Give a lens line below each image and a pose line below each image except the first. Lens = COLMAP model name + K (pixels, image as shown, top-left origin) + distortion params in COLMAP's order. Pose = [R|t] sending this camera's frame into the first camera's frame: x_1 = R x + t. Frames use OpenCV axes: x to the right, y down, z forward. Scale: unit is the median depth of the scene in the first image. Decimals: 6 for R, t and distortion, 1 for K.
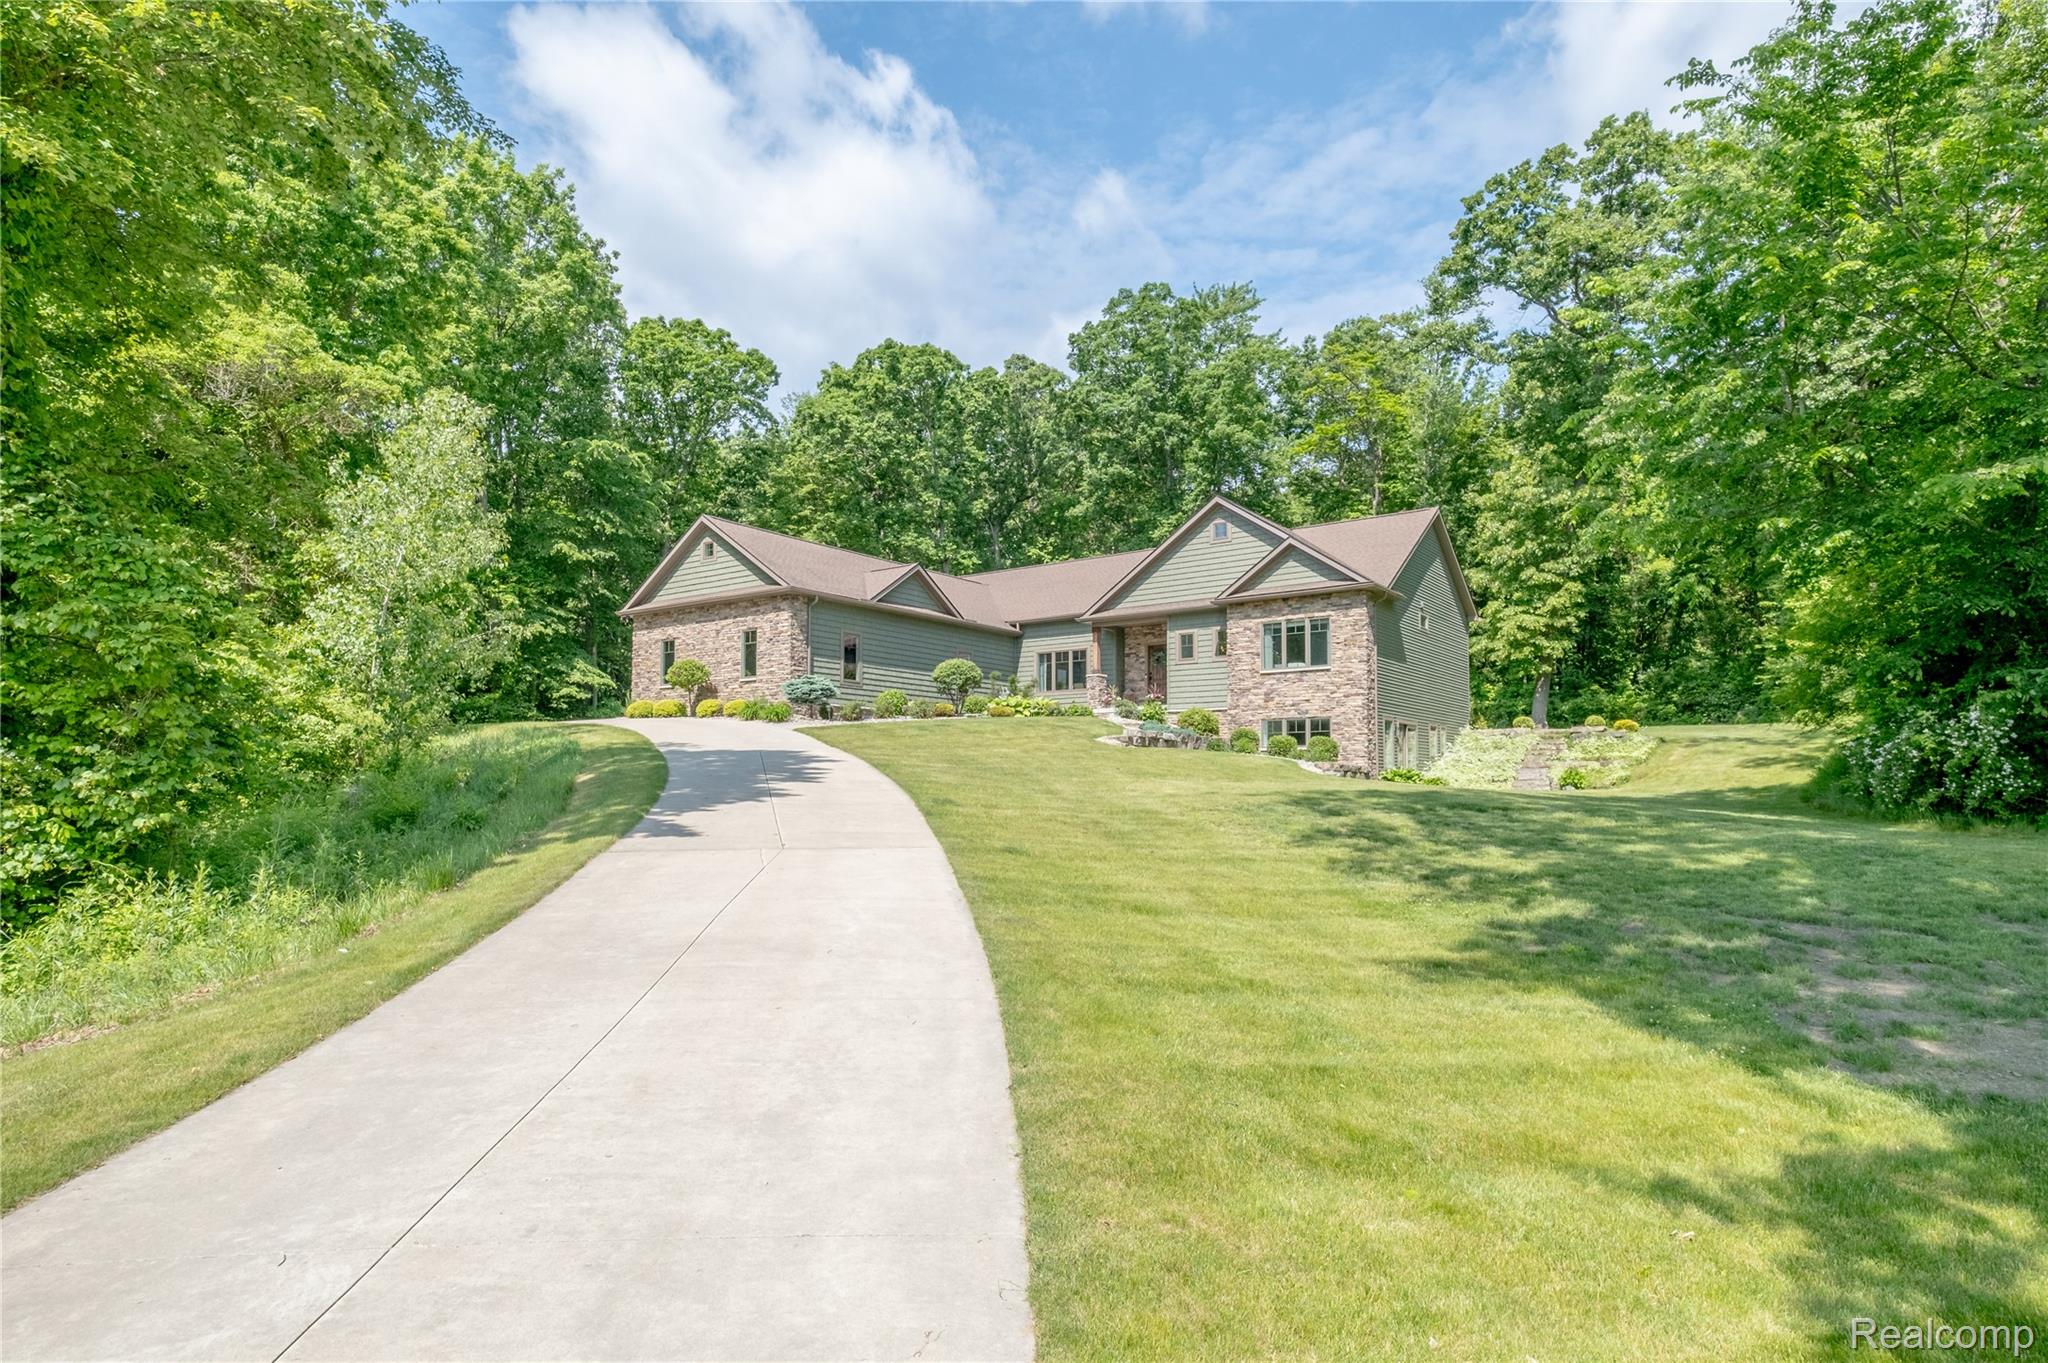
lens RADIAL K [[1161.8, 0, 1025.0], [0, 1161.8, 740.5], [0, 0, 1]] dist [0.275070, 0.000132]
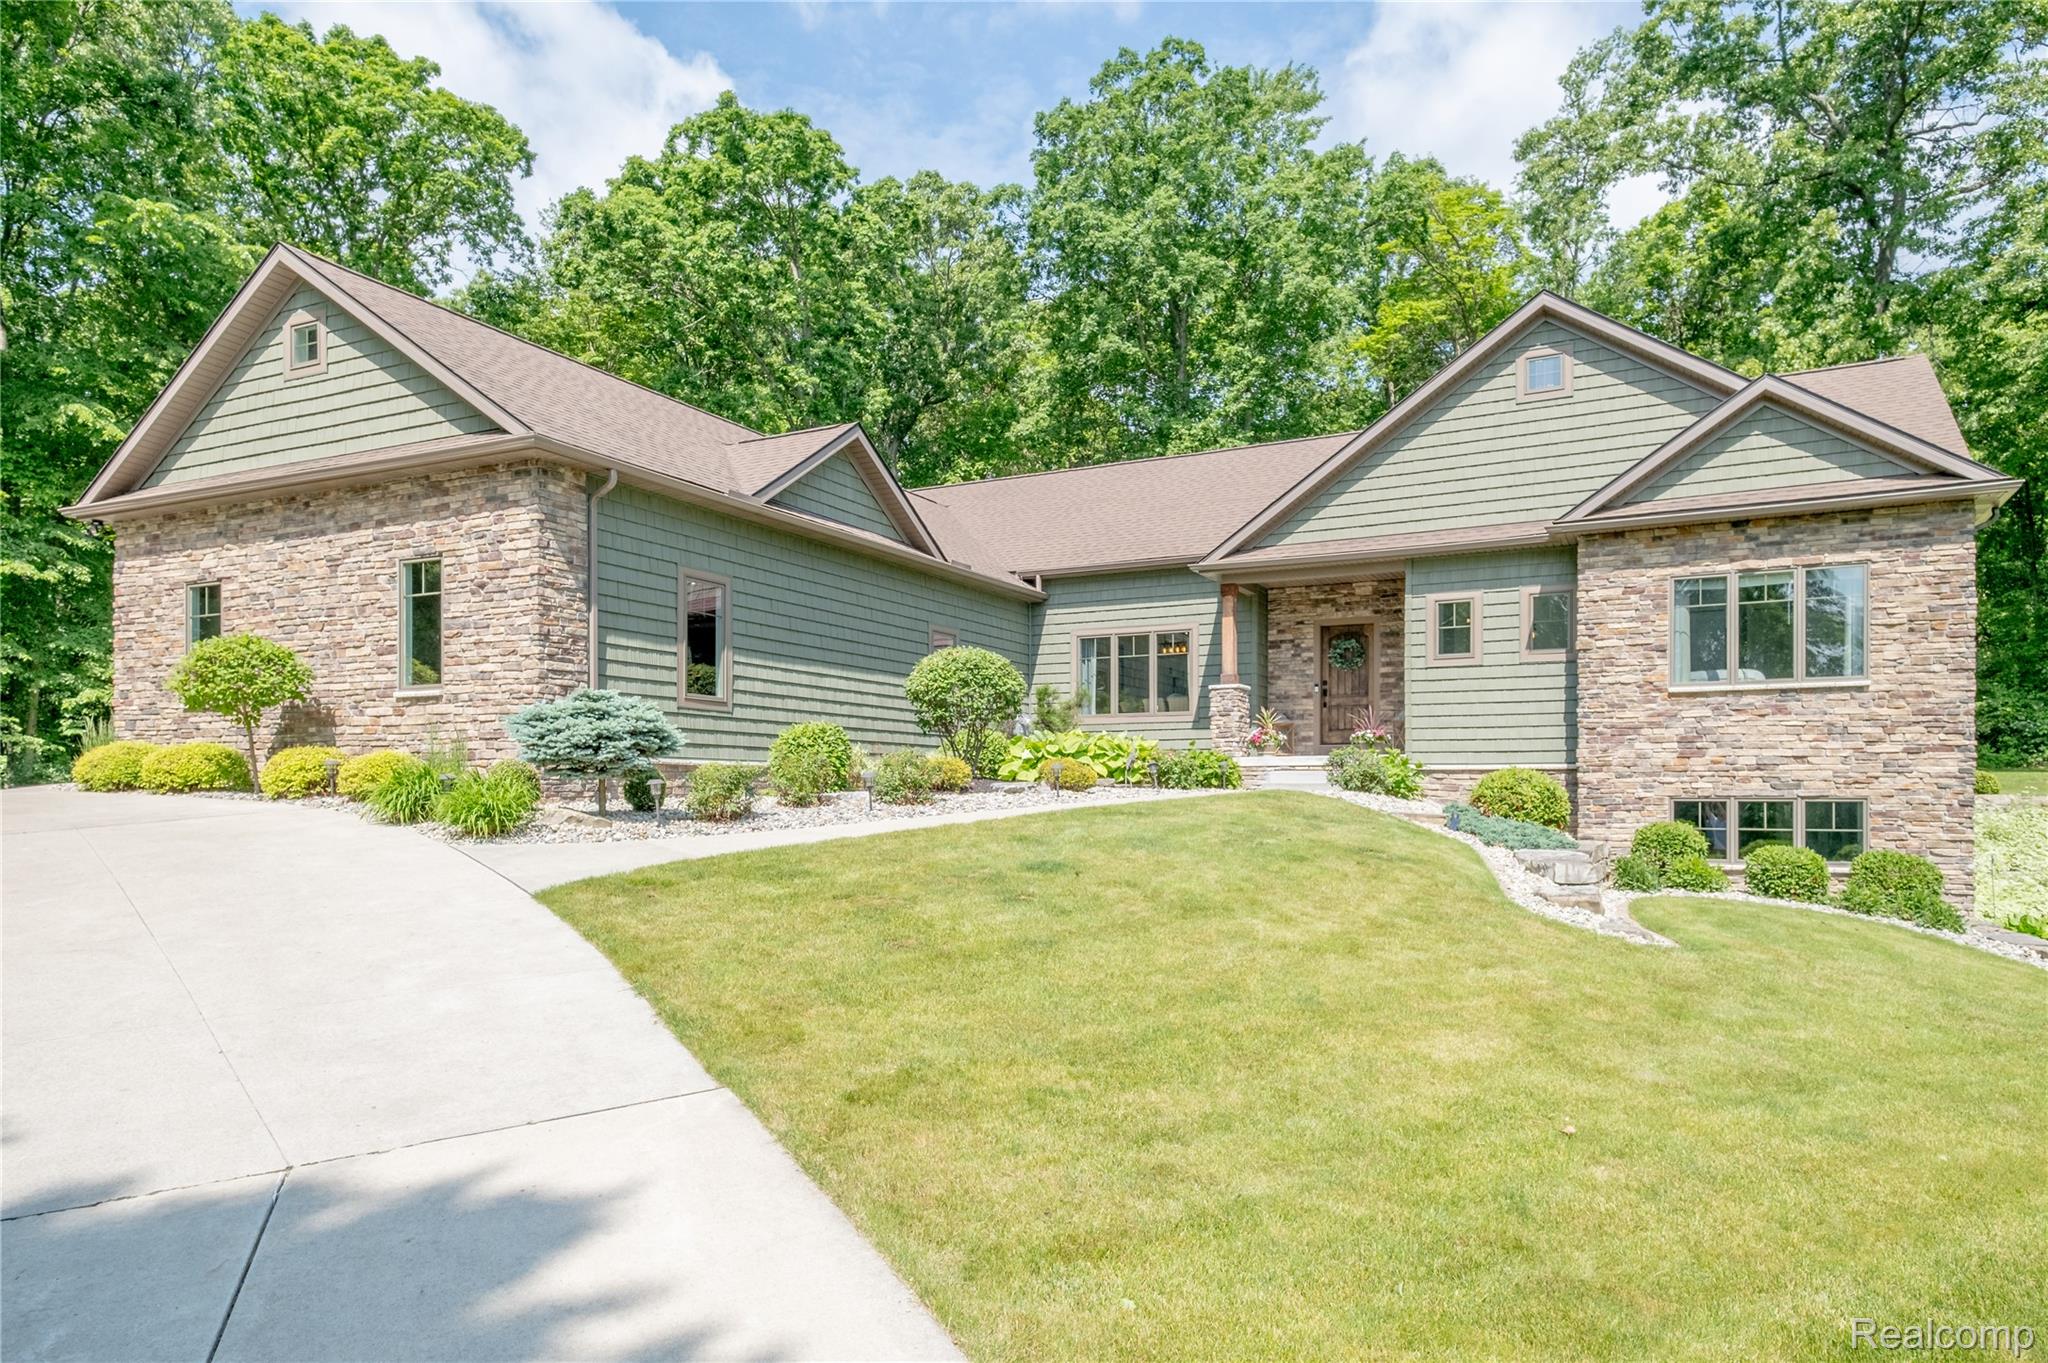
lens RADIAL K [[1123.3, 0, 1027.9], [0, 1123.3, 769.7], [0, 0, 1]] dist [0.072589, -0.000496]
pose [[0.982572, -0.001488, 0.185877, -0.109537], [-0.005899, 0.999215, 0.039183, -0.041290], [-0.185789, -0.039597, 0.981791, 0.588623]]
